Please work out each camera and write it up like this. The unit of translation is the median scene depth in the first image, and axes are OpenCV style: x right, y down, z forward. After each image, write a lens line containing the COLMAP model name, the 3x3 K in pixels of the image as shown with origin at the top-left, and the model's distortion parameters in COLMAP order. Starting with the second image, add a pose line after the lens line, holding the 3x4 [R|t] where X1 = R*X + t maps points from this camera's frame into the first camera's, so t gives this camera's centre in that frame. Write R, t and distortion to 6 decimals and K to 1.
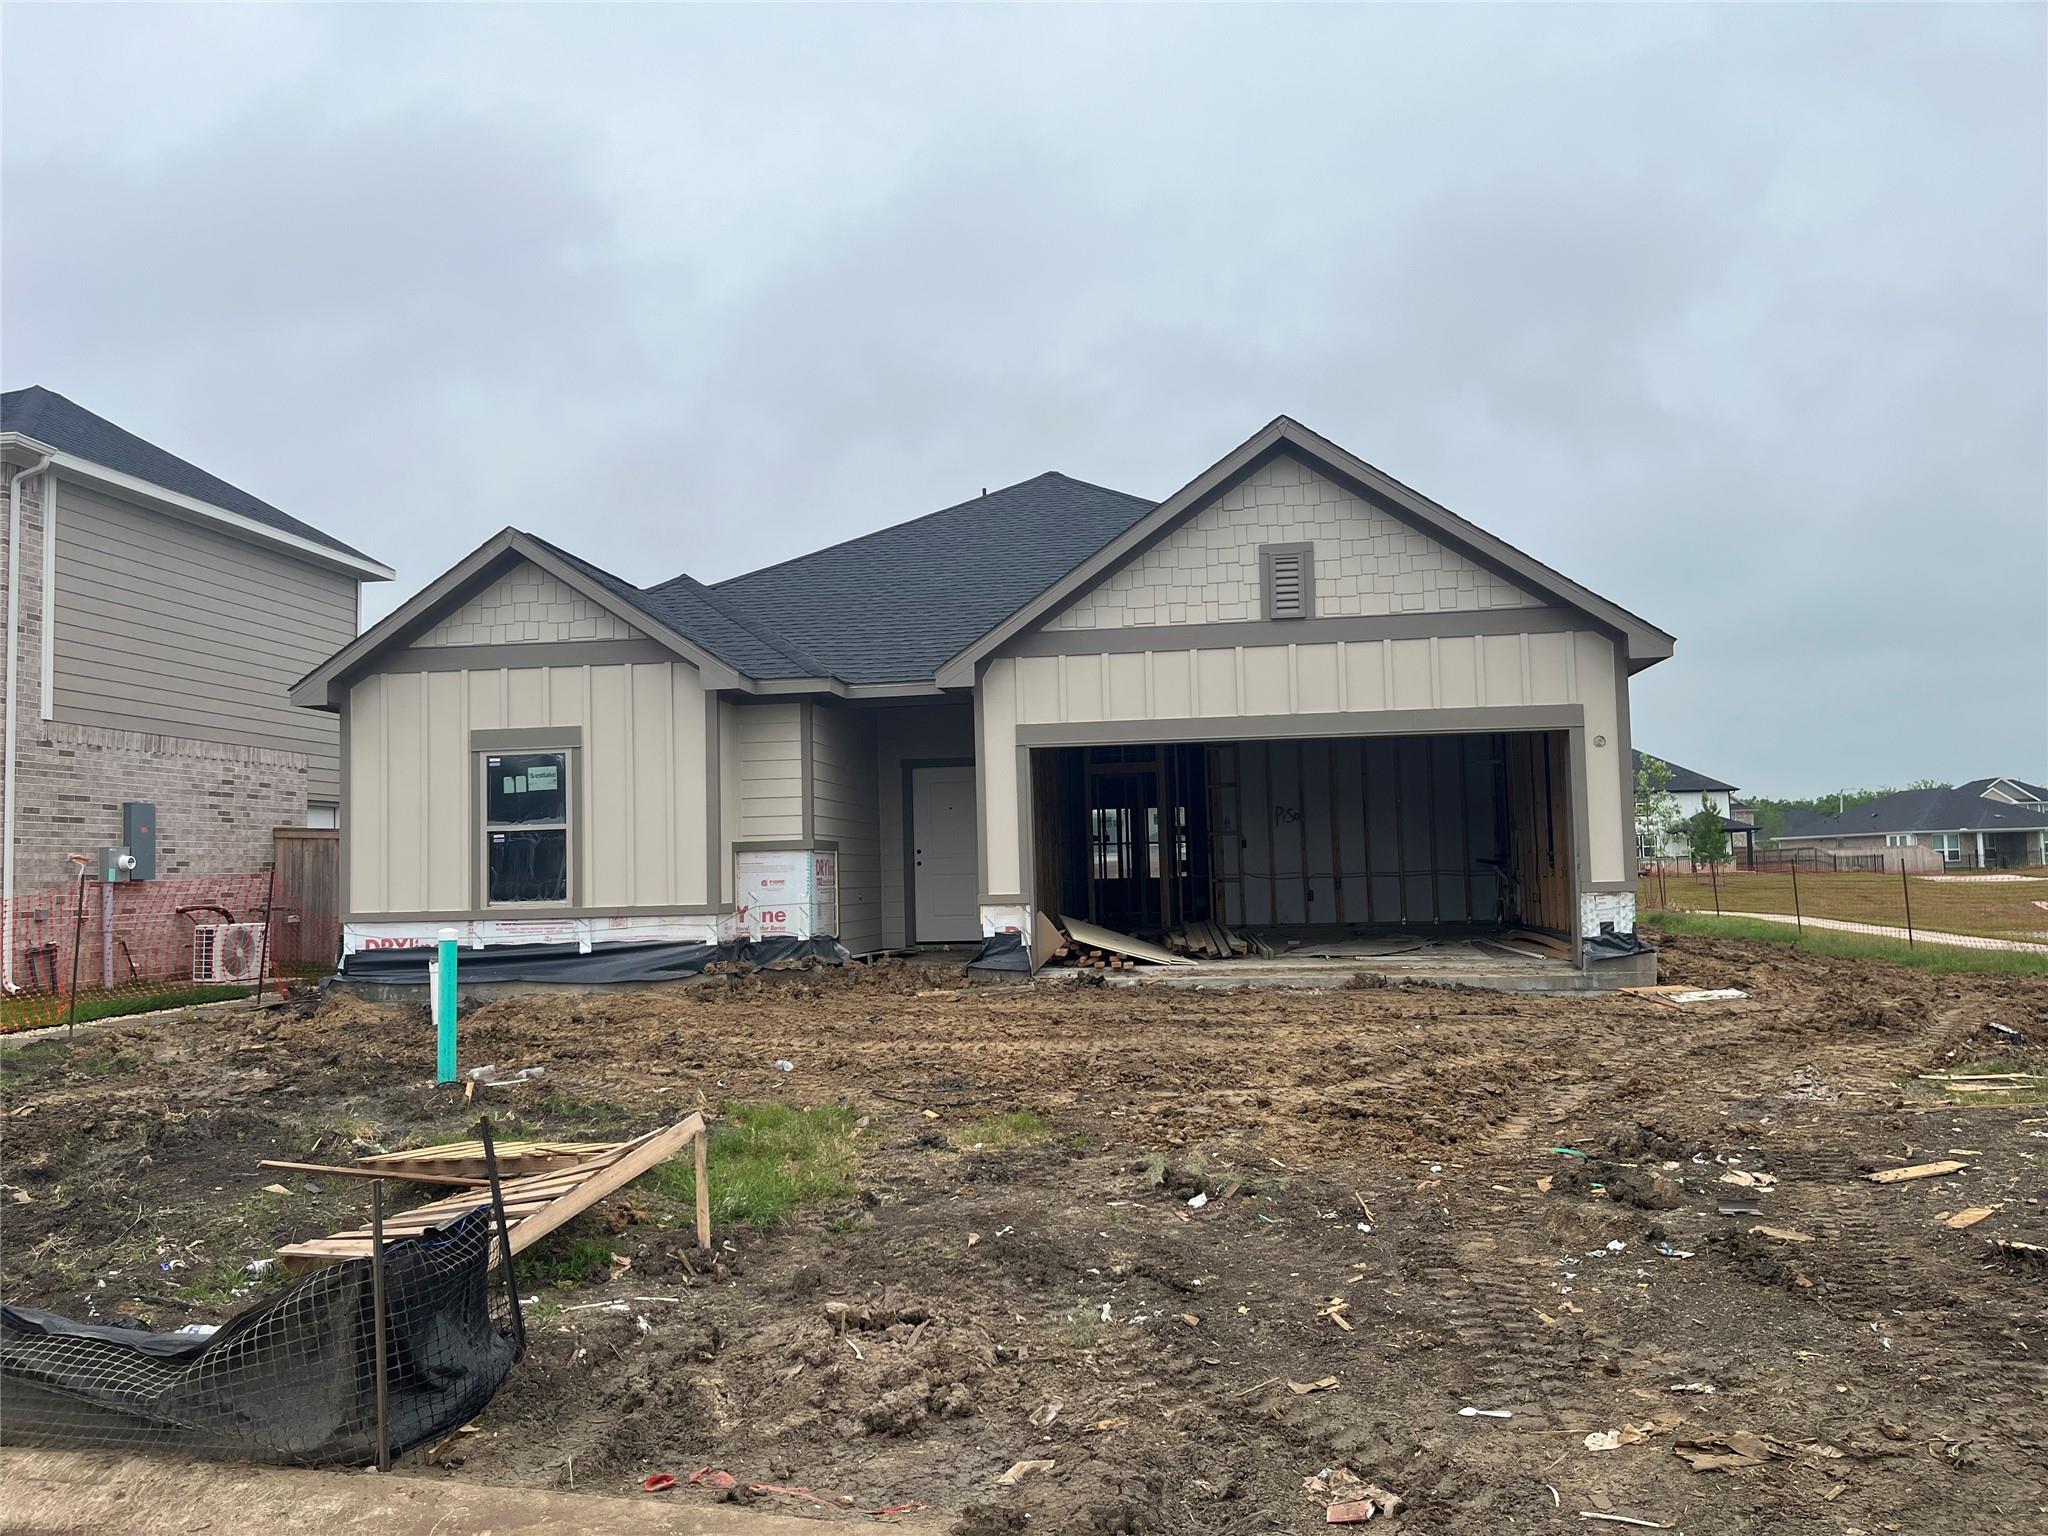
lens RADIAL K [[1528.7, 0, 1028.6], [0, 1528.7, 764.2], [0, 0, 1]] dist [0.026114, -0.011478]
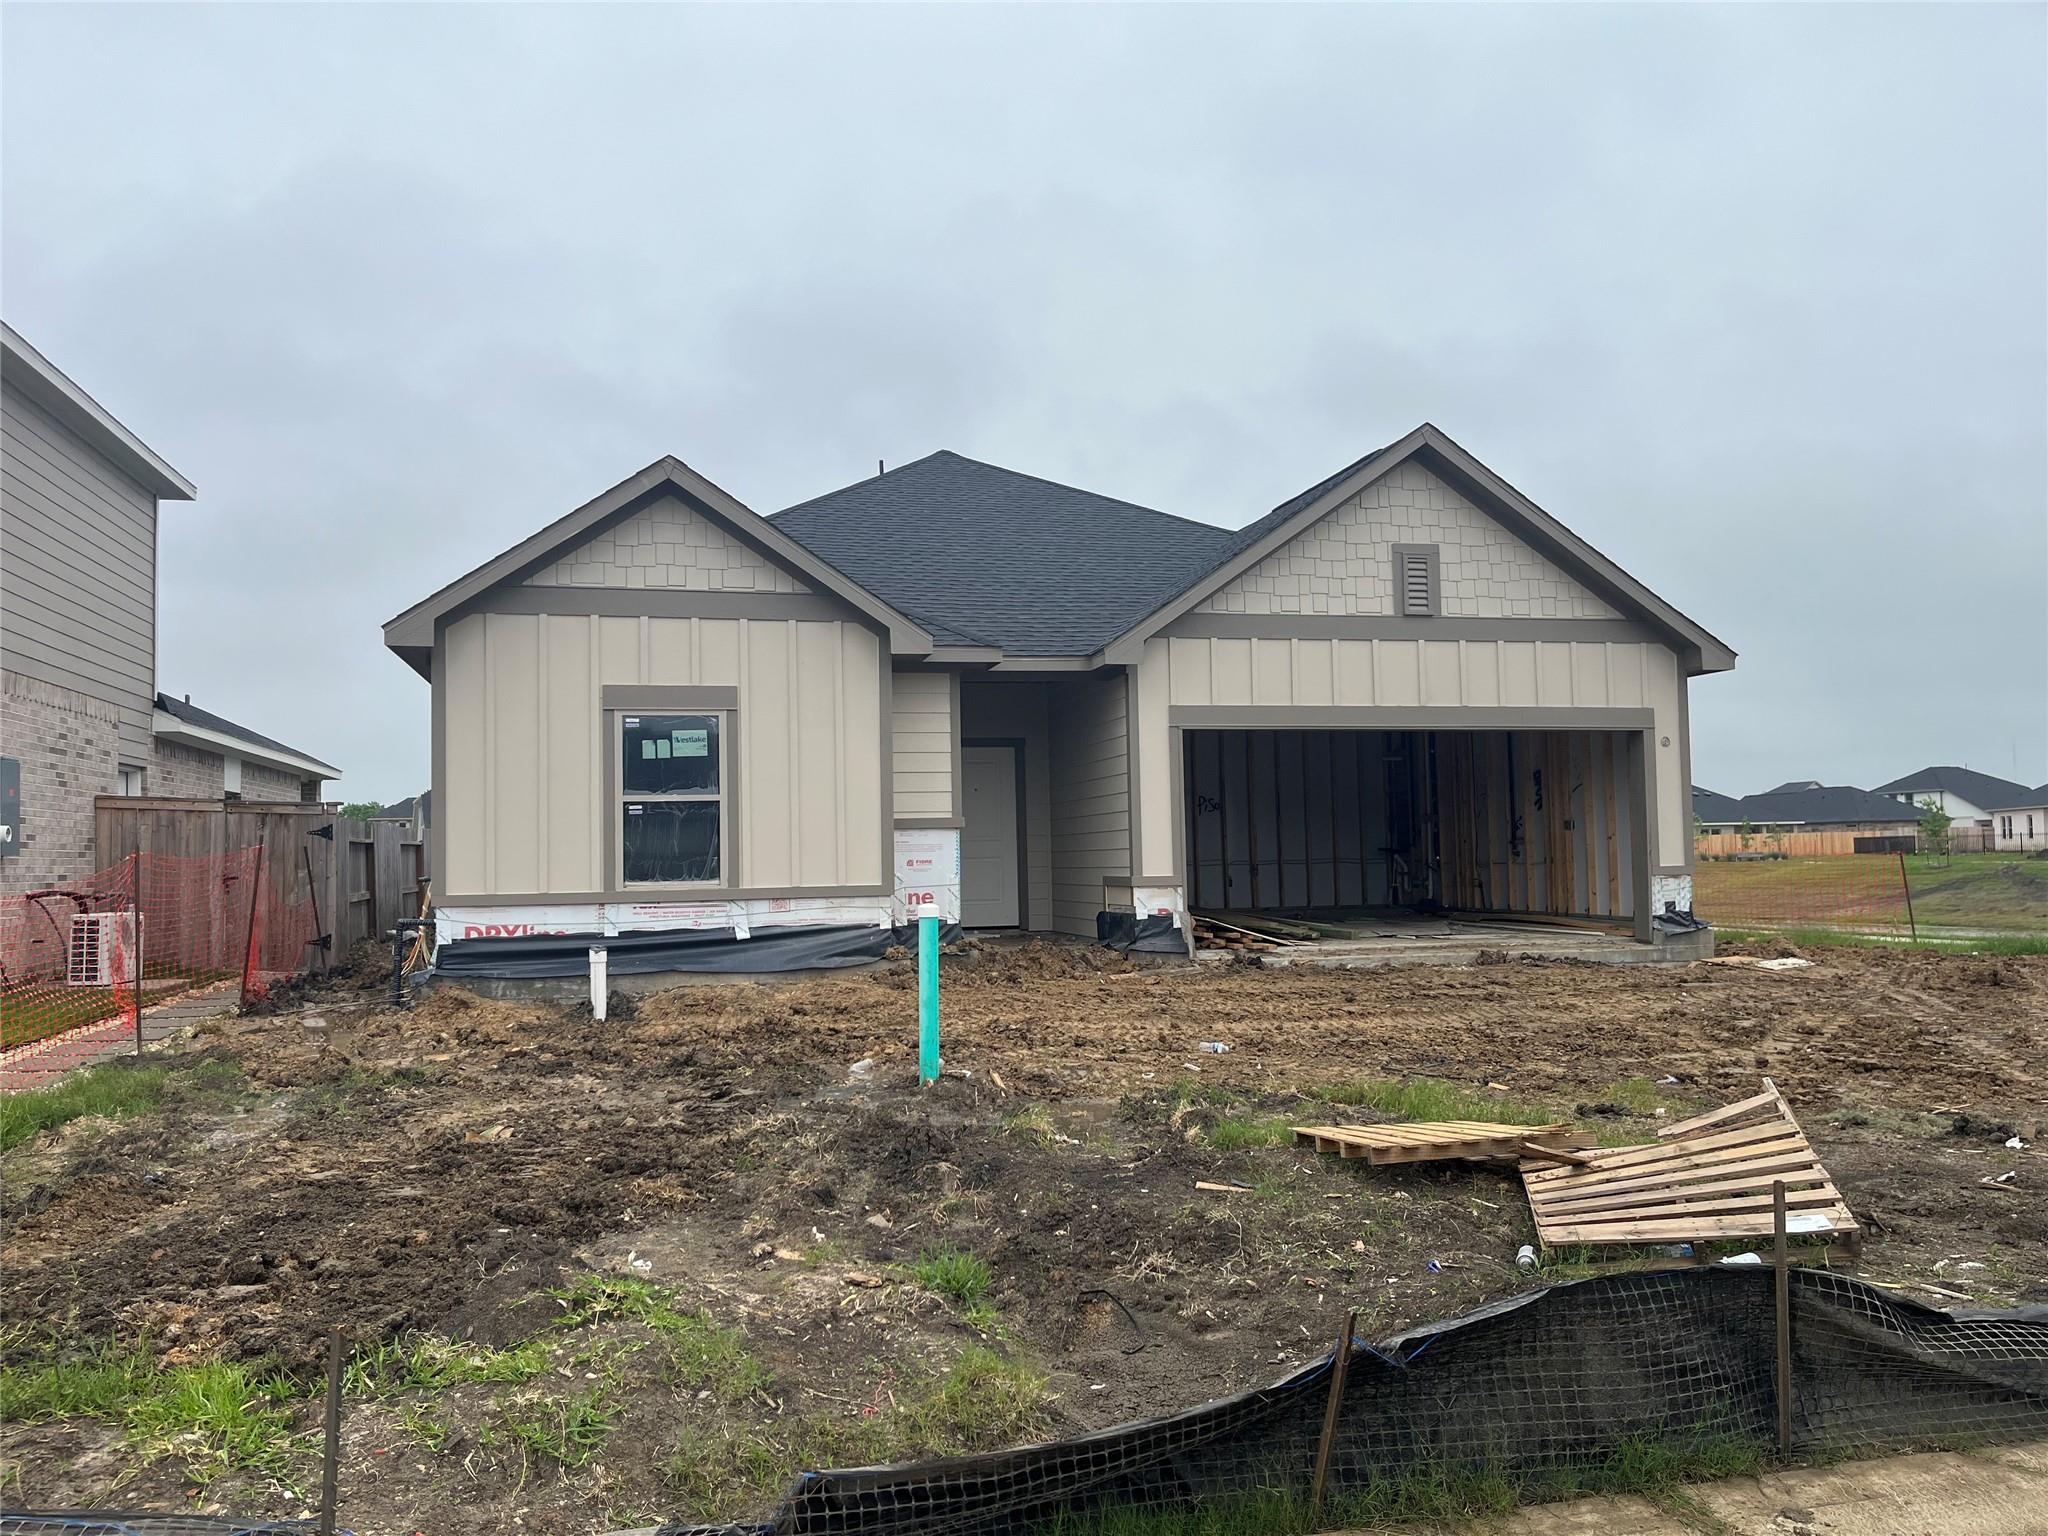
lens RADIAL K [[1528.7, 0, 1028.4], [0, 1528.7, 768.3], [0, 0, 1]] dist [0.026114, -0.011478]
pose [[0.936235, 0.028072, 0.350251, -0.444753], [-0.029834, 0.999555, -0.000365, 0.018376], [-0.350105, -0.010107, 0.936656, 0.101868]]
